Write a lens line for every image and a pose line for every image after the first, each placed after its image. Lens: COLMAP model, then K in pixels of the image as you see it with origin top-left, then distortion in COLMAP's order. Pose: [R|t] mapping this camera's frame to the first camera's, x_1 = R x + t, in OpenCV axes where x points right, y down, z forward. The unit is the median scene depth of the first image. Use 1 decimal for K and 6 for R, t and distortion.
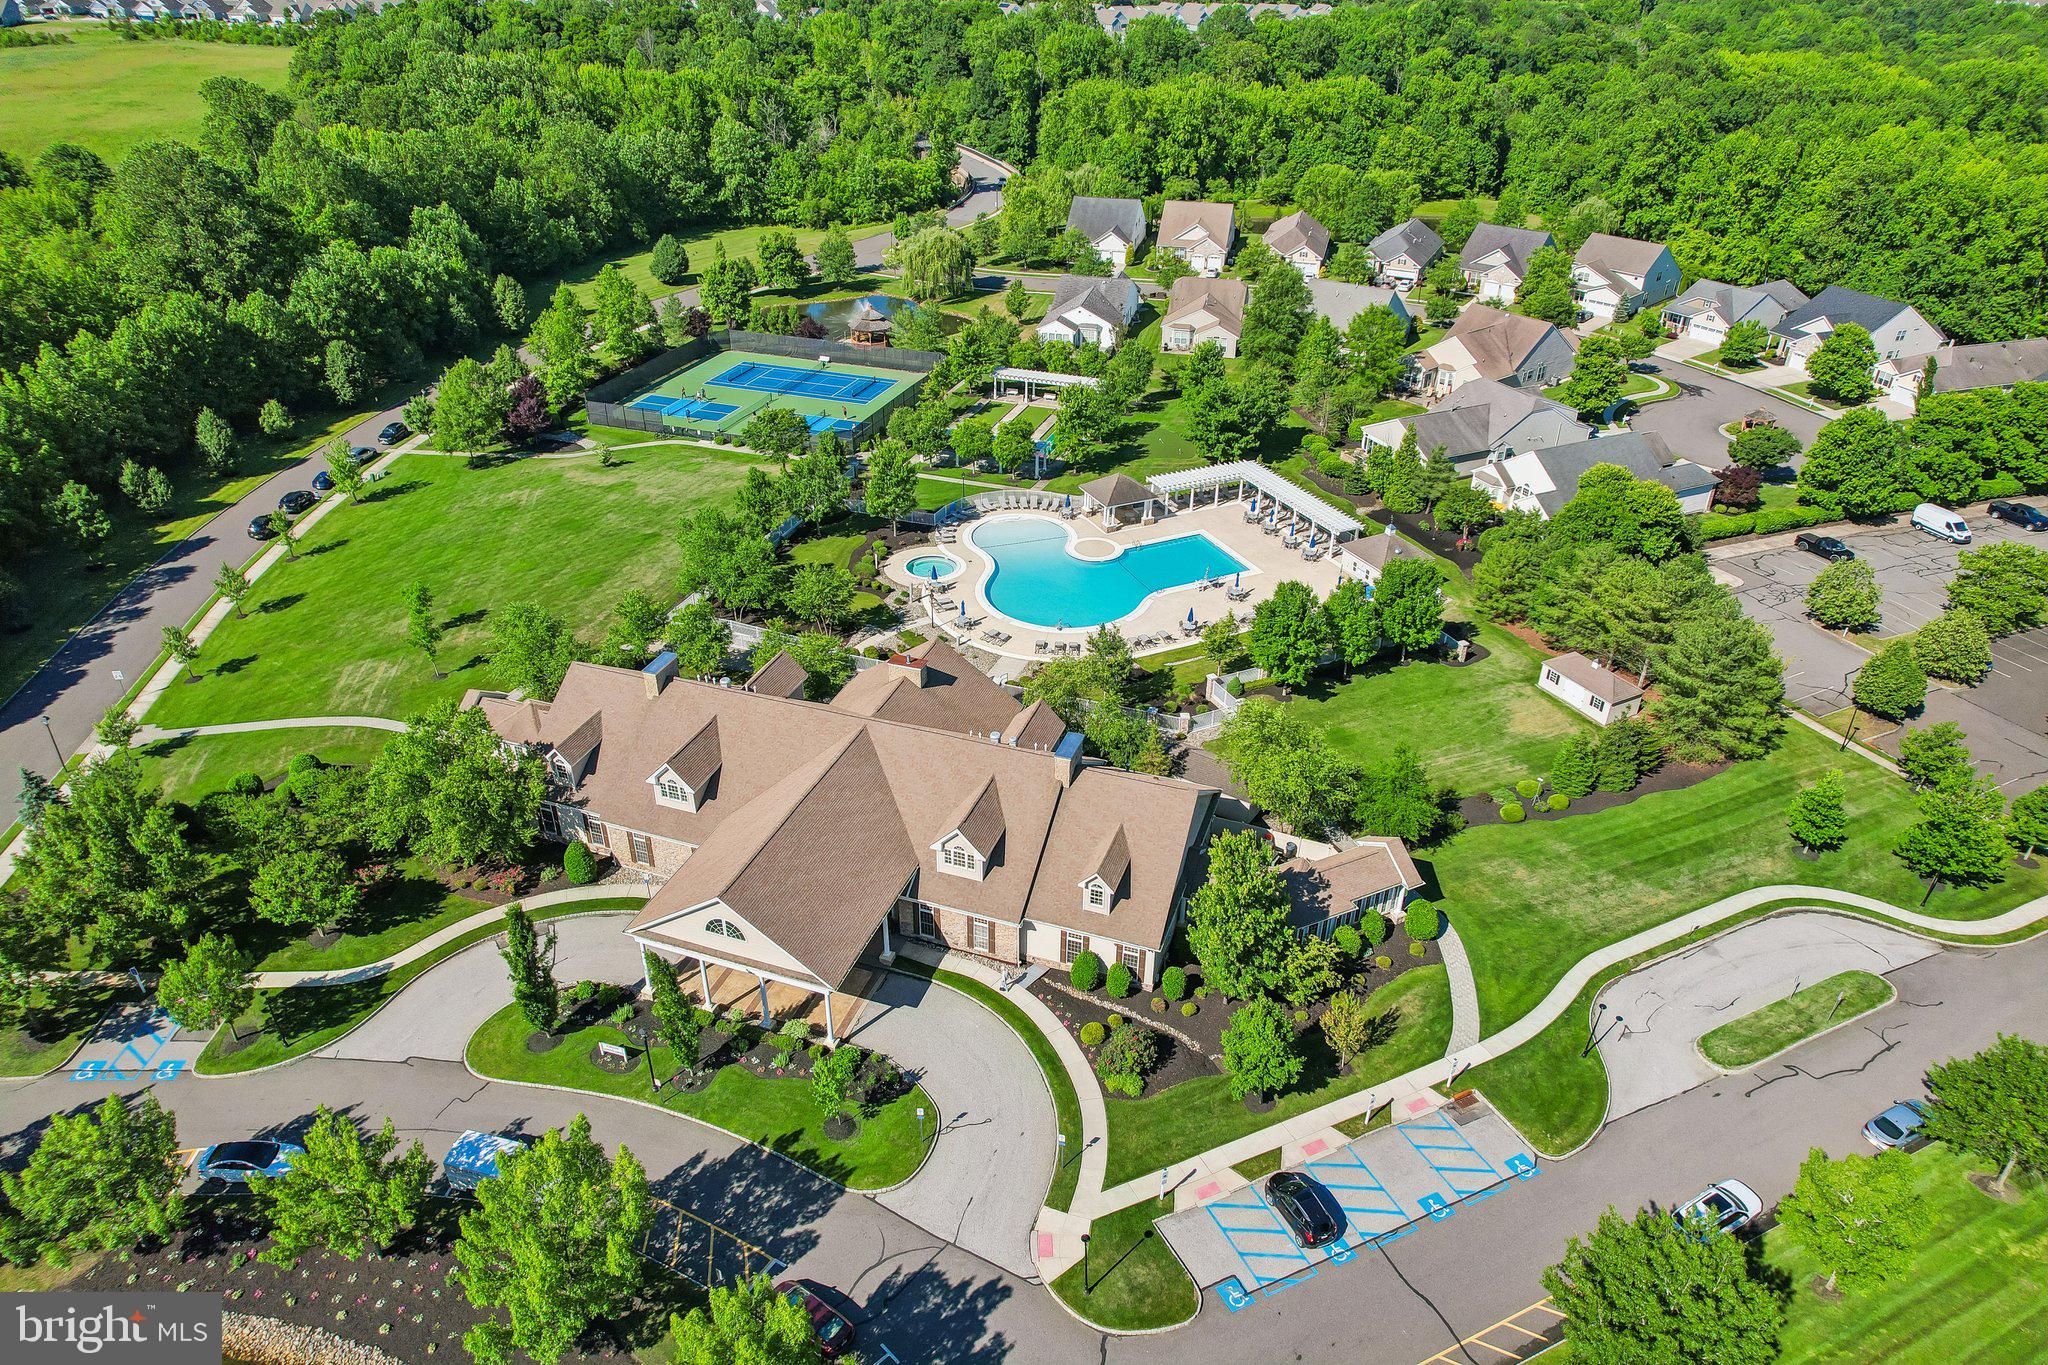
lens RADIAL K [[1320.3, 0, 1016.4], [0, 1320.3, 683.7], [0, 0, 1]] dist [-0.093103, 0.086661]
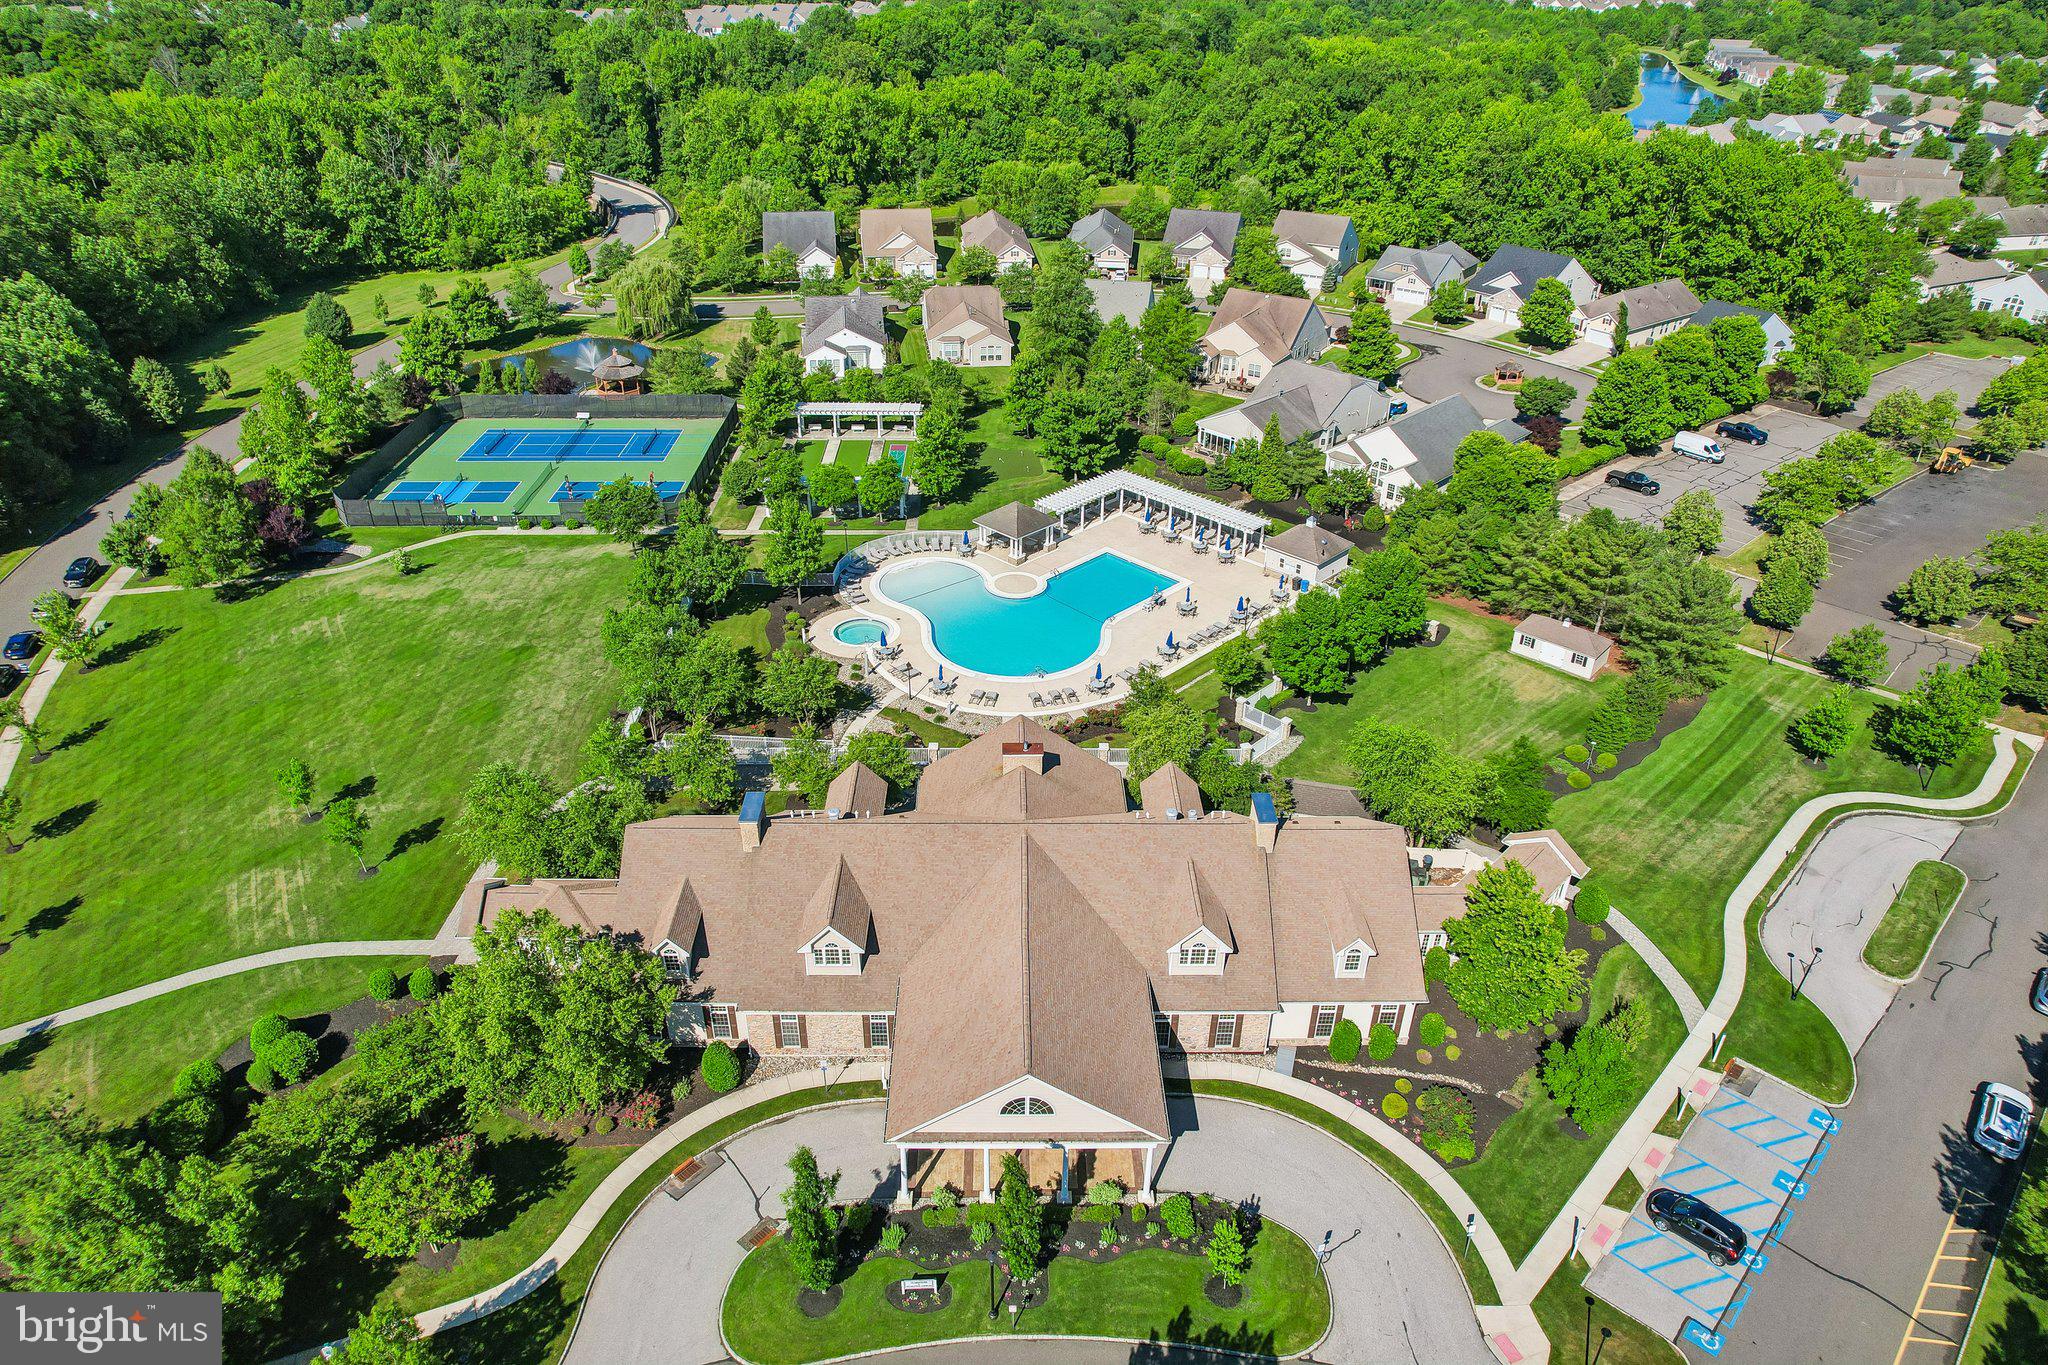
lens RADIAL K [[1320.3, 0, 1016.4], [0, 1320.3, 683.7], [0, 0, 1]] dist [-0.093103, 0.086661]
pose [[0.937971, -0.175253, 0.299160, -0.165508], [0.175186, 0.984158, 0.027268, -0.040872], [-0.299200, 0.026833, 0.953813, 0.070503]]
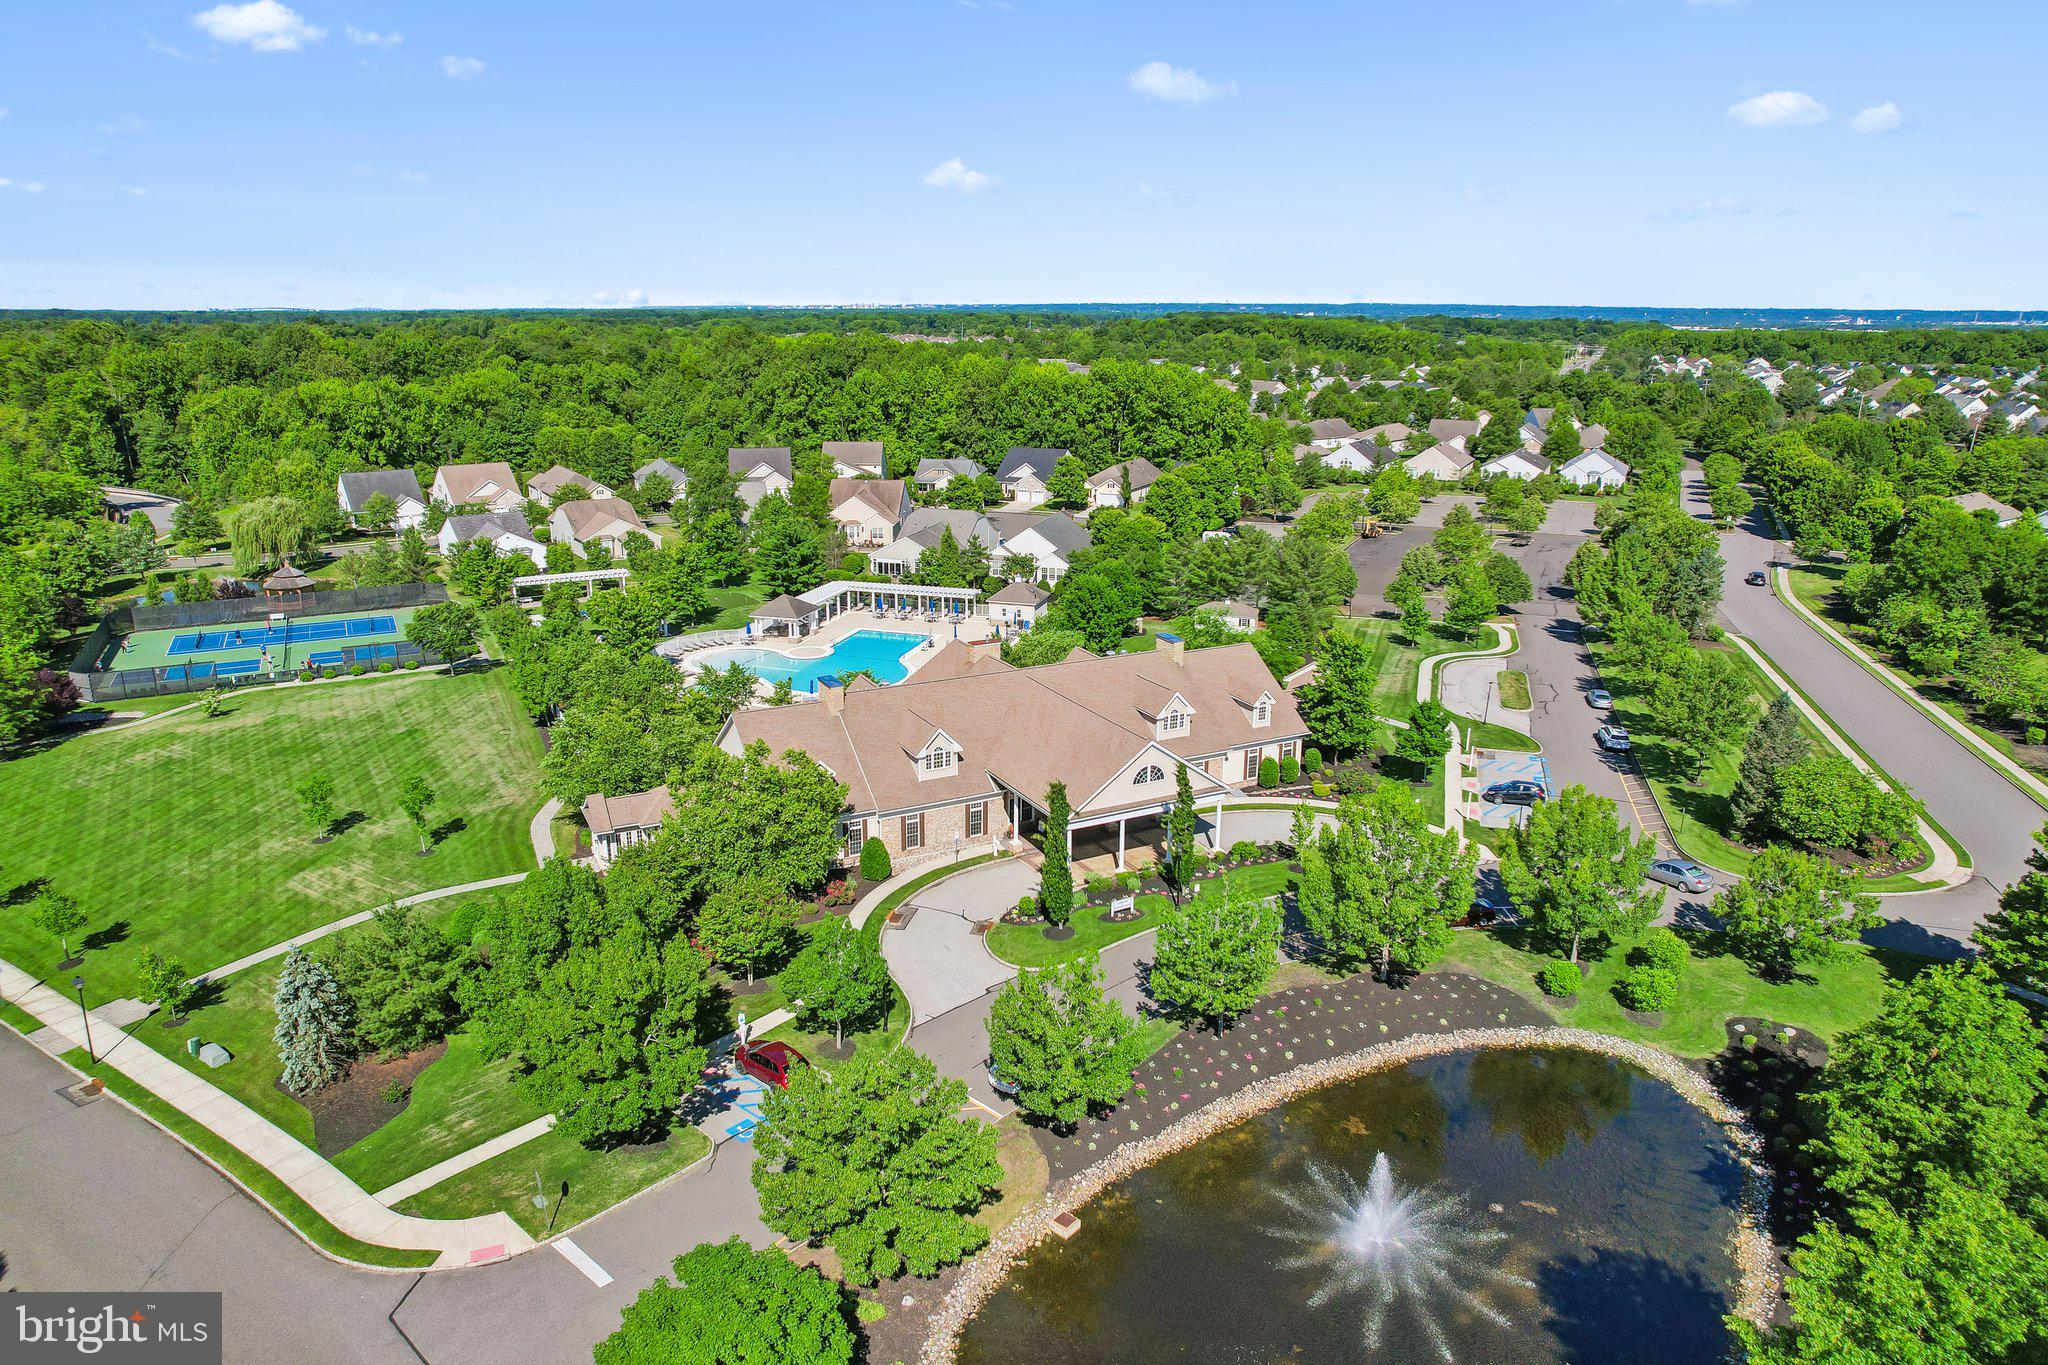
lens RADIAL K [[1338.4, 0, 1024.0], [0, 1338.4, 682.5], [0, 0, 1]] dist [-0.090130, 0.094634]
pose [[0.675303, -0.203607, 0.708879, -0.438177], [0.378917, 0.920373, -0.096617, 0.069983], [-0.632762, 0.333852, 0.698681, 0.071353]]
